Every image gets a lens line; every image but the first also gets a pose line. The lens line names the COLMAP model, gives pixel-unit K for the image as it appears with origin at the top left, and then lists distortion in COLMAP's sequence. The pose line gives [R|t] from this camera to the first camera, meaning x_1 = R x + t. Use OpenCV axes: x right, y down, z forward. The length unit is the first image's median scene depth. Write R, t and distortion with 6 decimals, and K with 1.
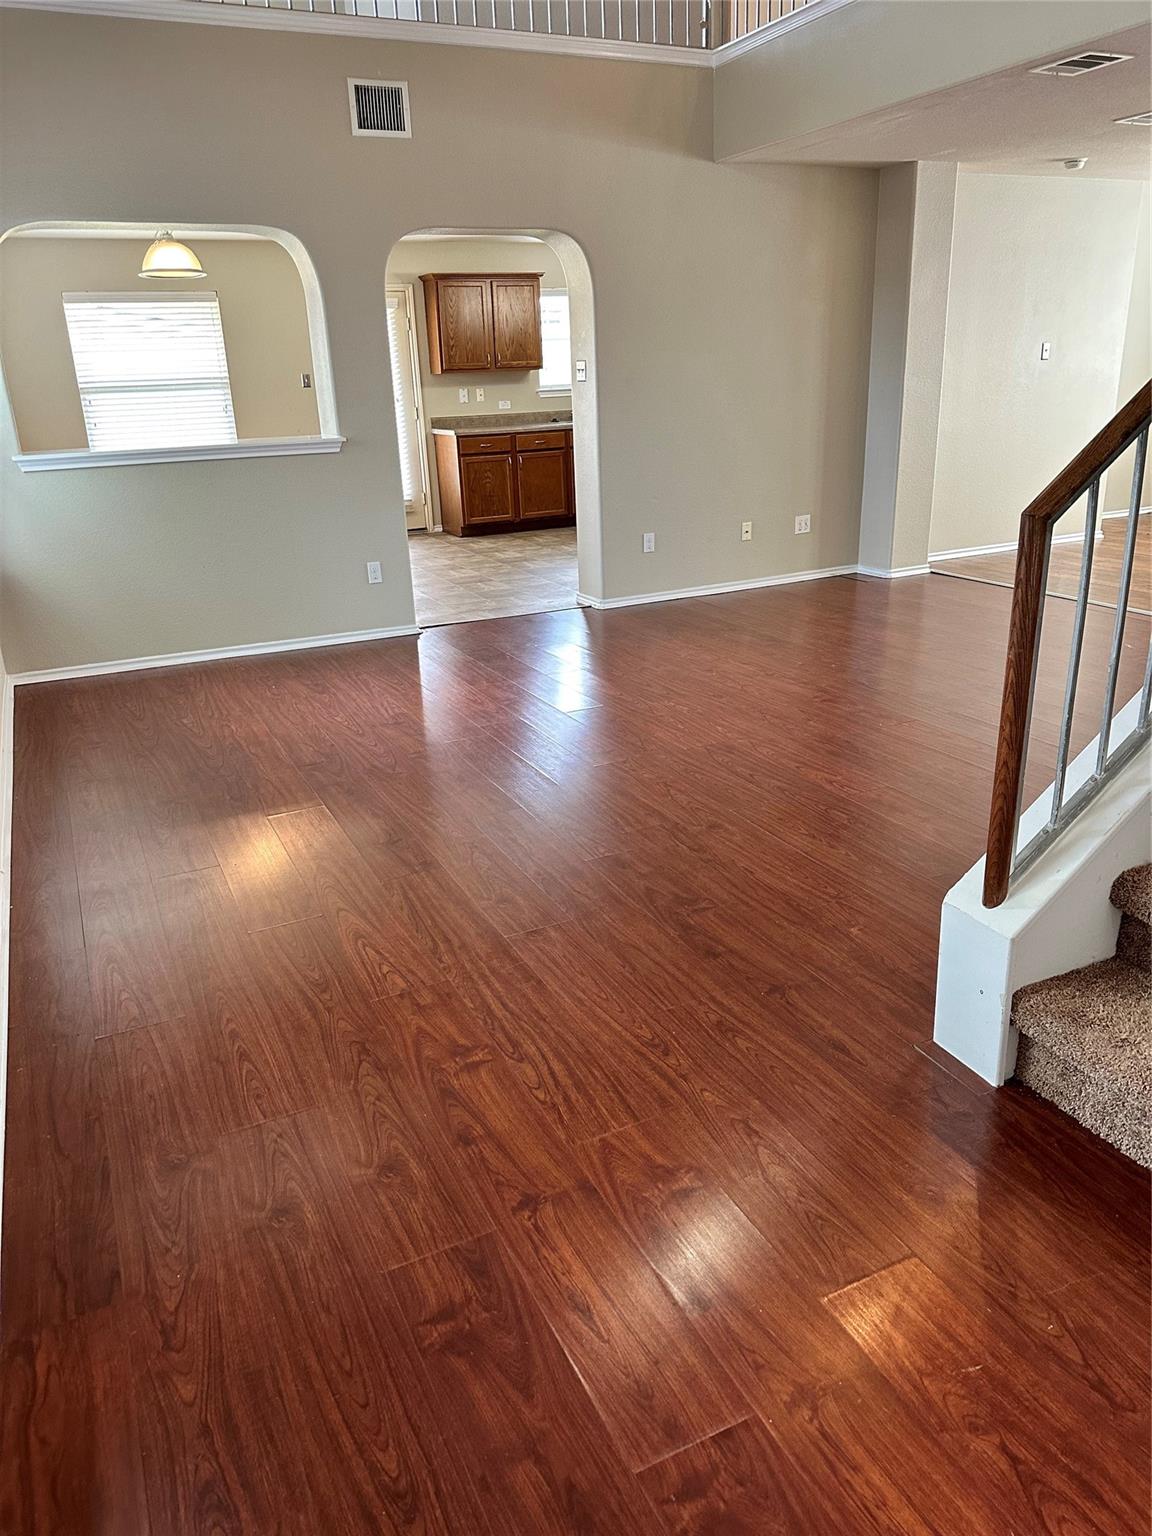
lens RADIAL K [[1099.7, 0, 577.8], [0, 1099.7, 773.5], [0, 0, 1]] dist [0.028097, -0.027184]
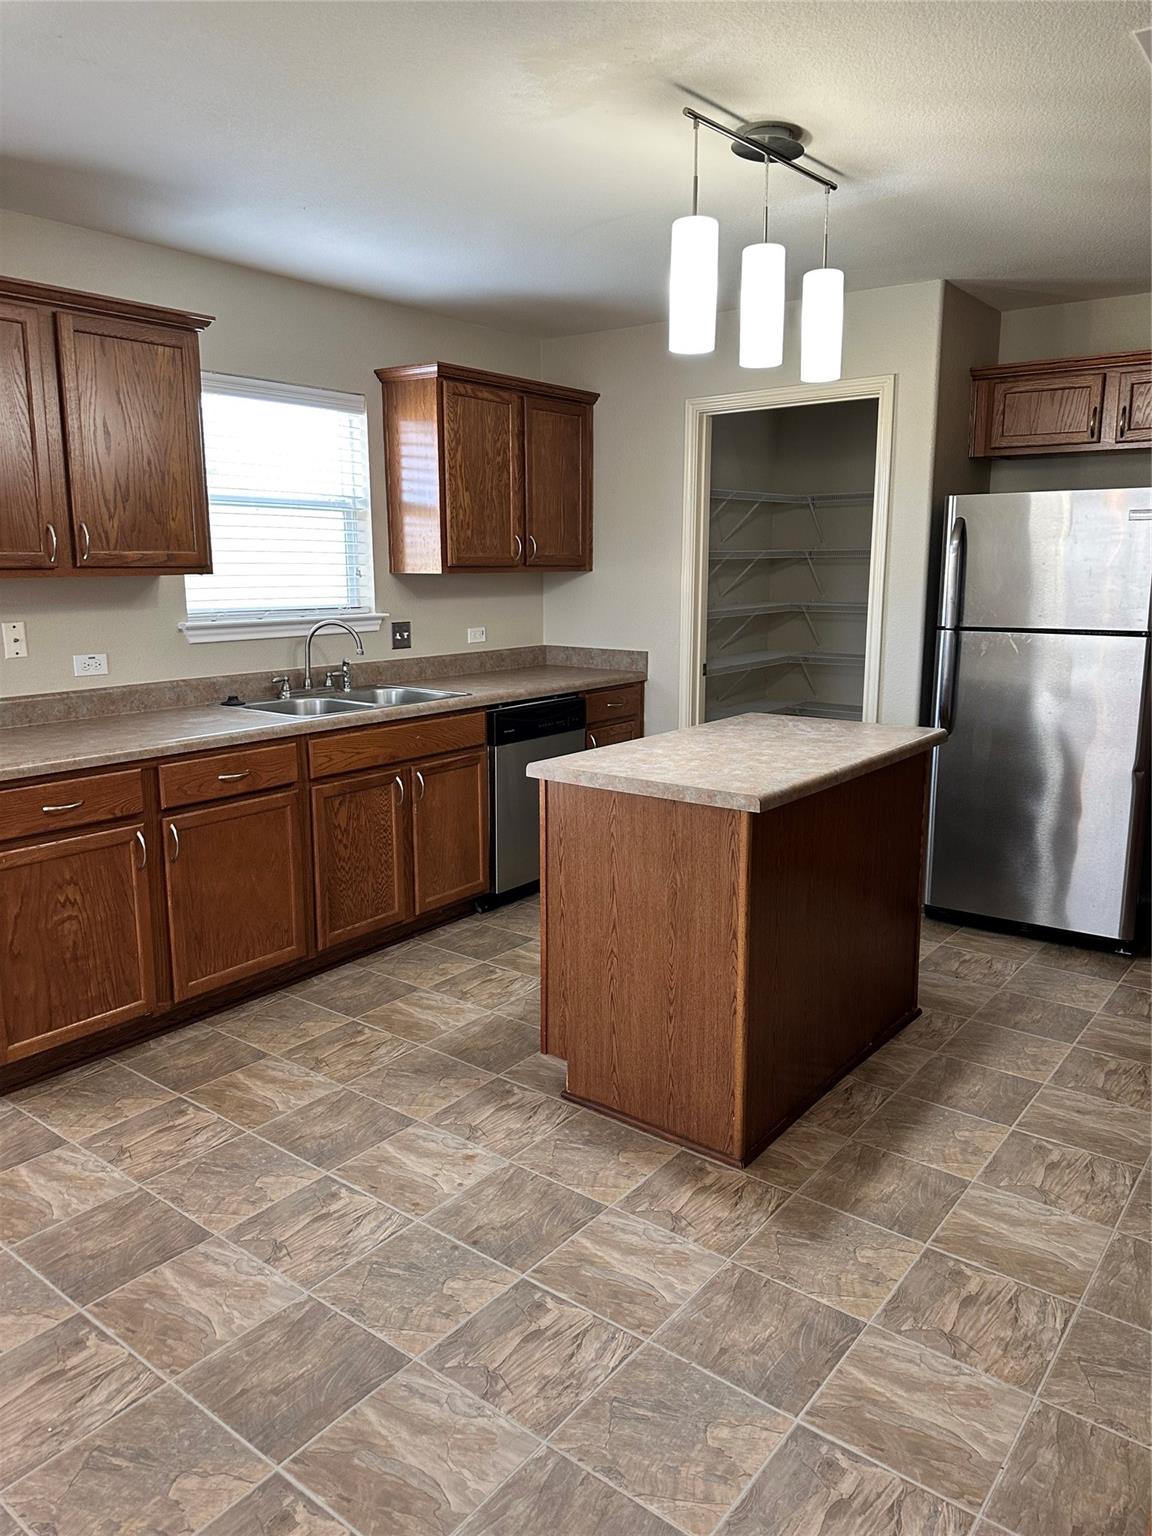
lens RADIAL K [[1099.7, 0, 567.3], [0, 1099.7, 753.0], [0, 0, 1]] dist [0.028097, -0.027184]
pose [[0.897830, -0.046534, 0.437877, -0.058012], [0.126181, 0.979888, -0.154589, -0.157651], [-0.421877, 0.194046, 0.885645, 0.425263]]
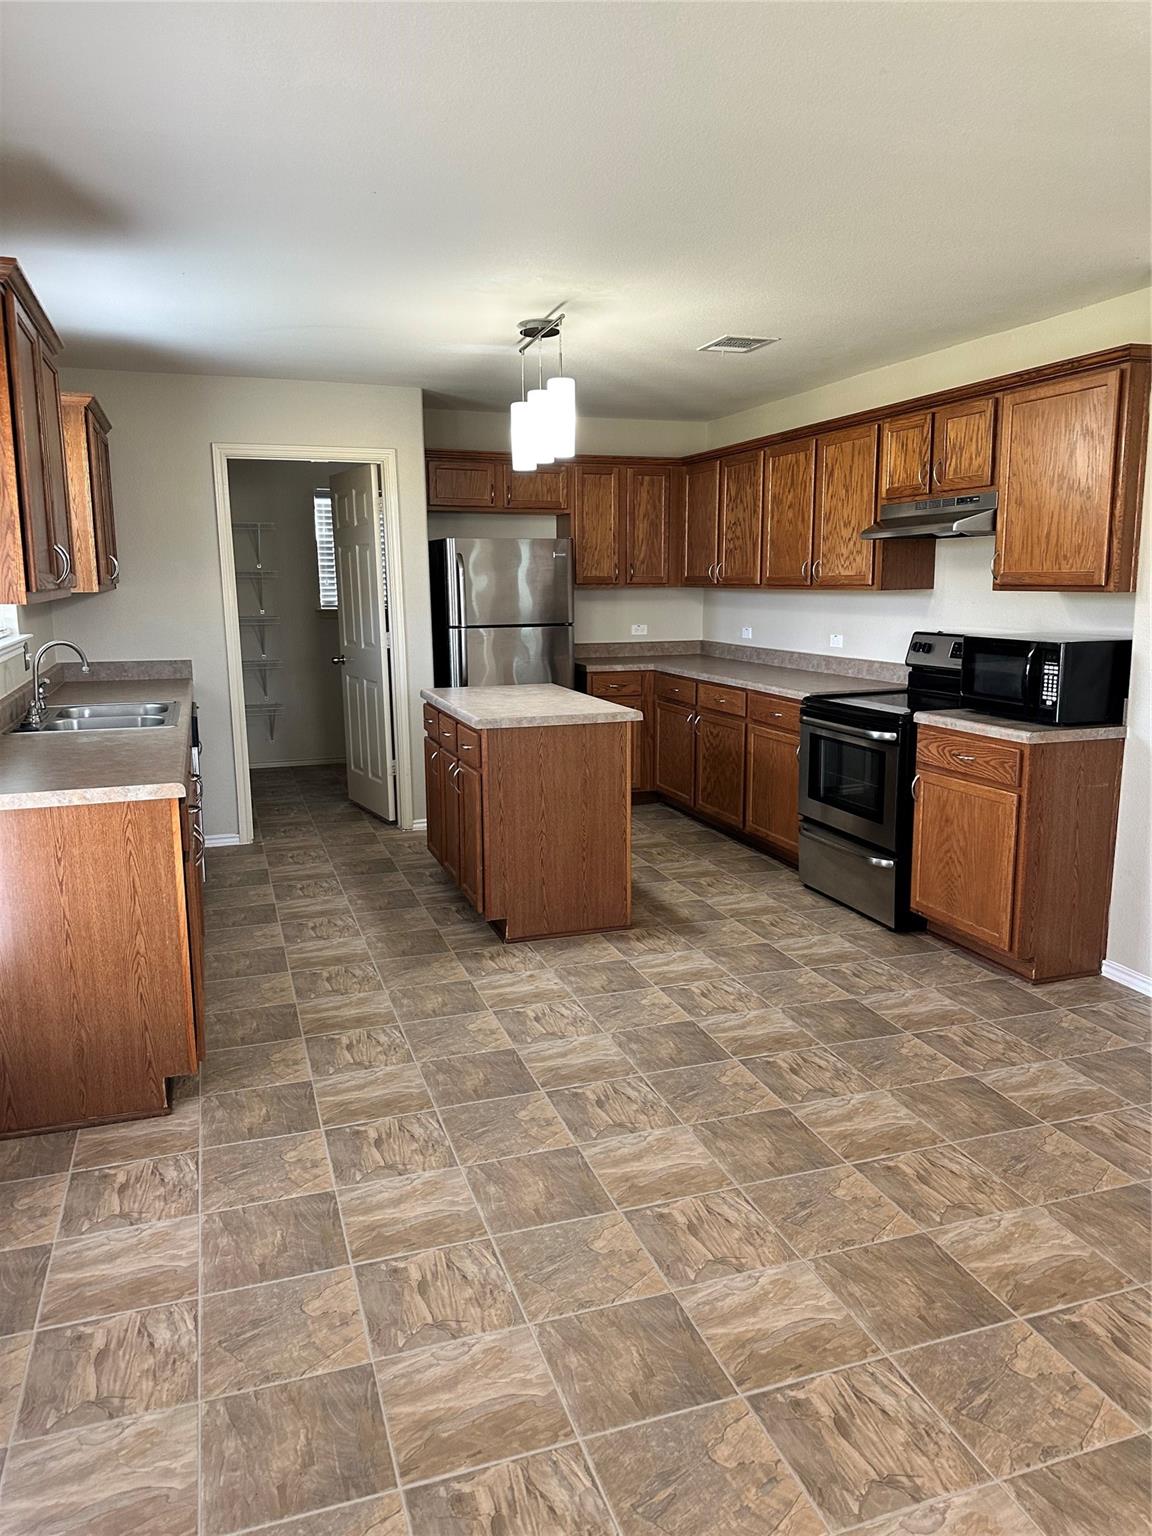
lens RADIAL K [[1099.7, 0, 580.8], [0, 1099.7, 730.6], [0, 0, 1]] dist [0.028097, -0.027184]
pose [[0.107866, -0.108948, 0.988178, -0.257119], [0.344198, 0.936596, 0.065690, -0.193452], [-0.932680, 0.333043, 0.138527, 0.532867]]
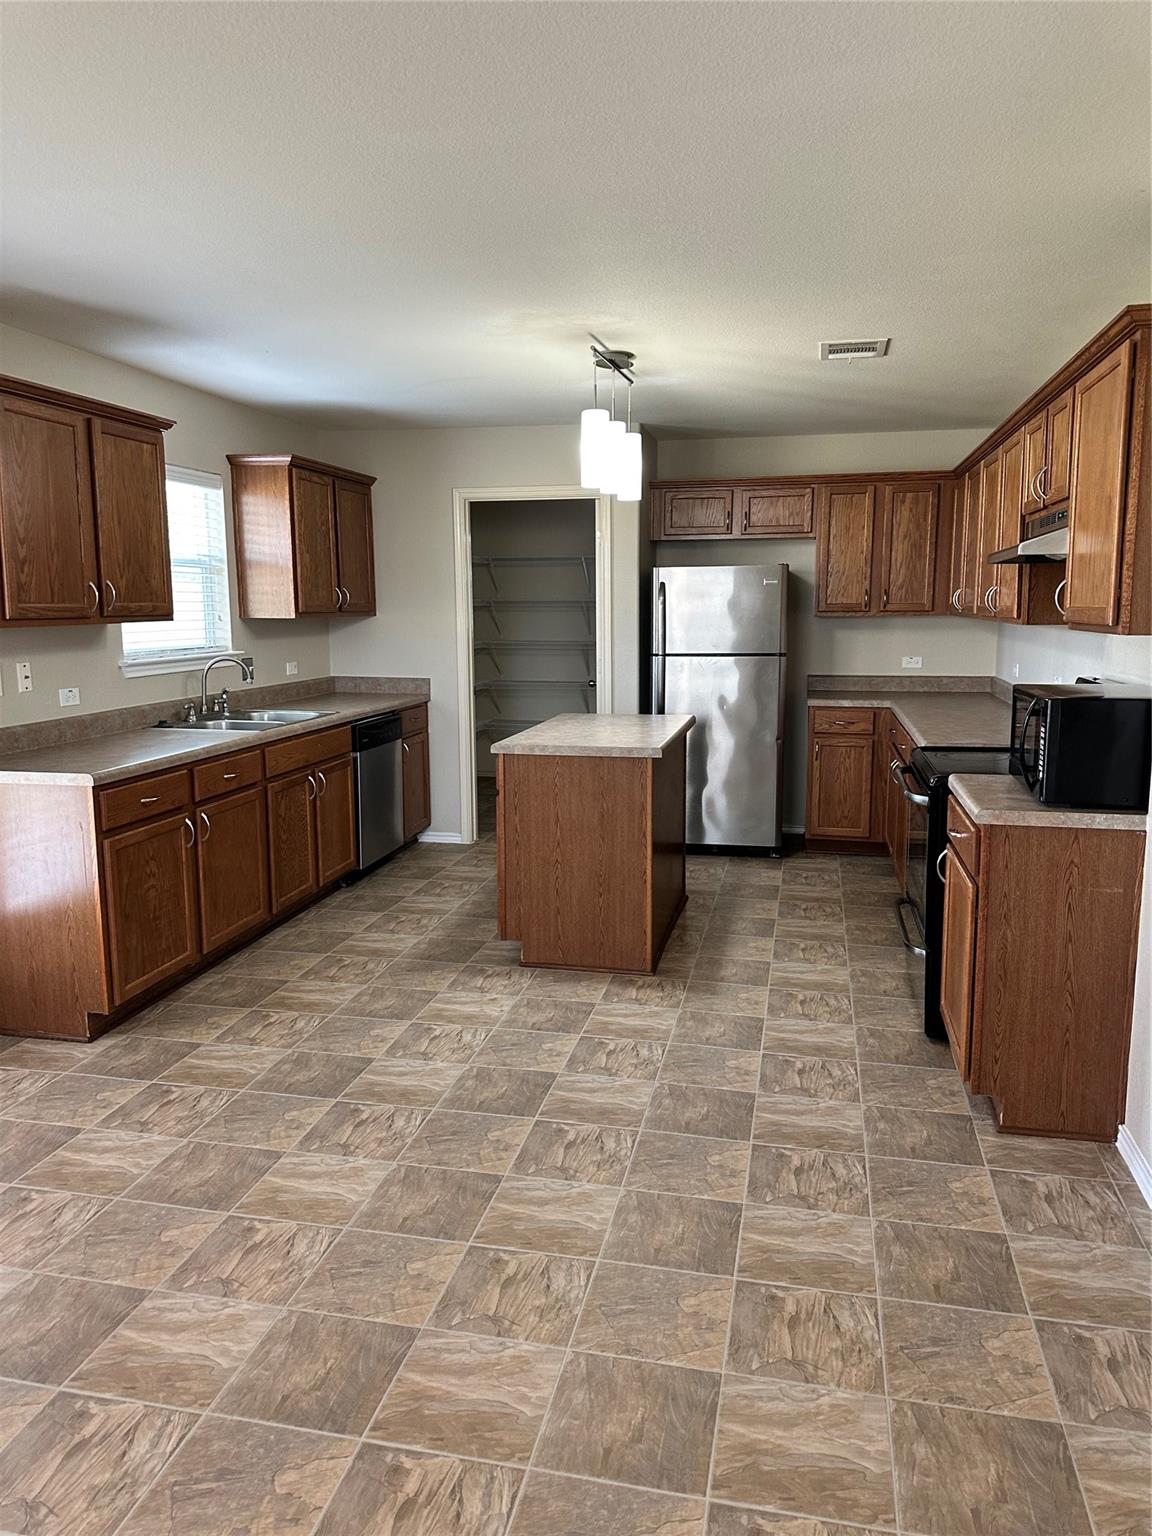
lens RADIAL K [[1099.7, 0, 577.8], [0, 1099.7, 786.1], [0, 0, 1]] dist [0.028097, -0.027184]
pose [[0.606368, -0.101086, 0.788733, -0.194408], [0.254320, 0.964443, -0.071913, -0.149381], [-0.753418, 0.244197, 0.610516, 0.406497]]
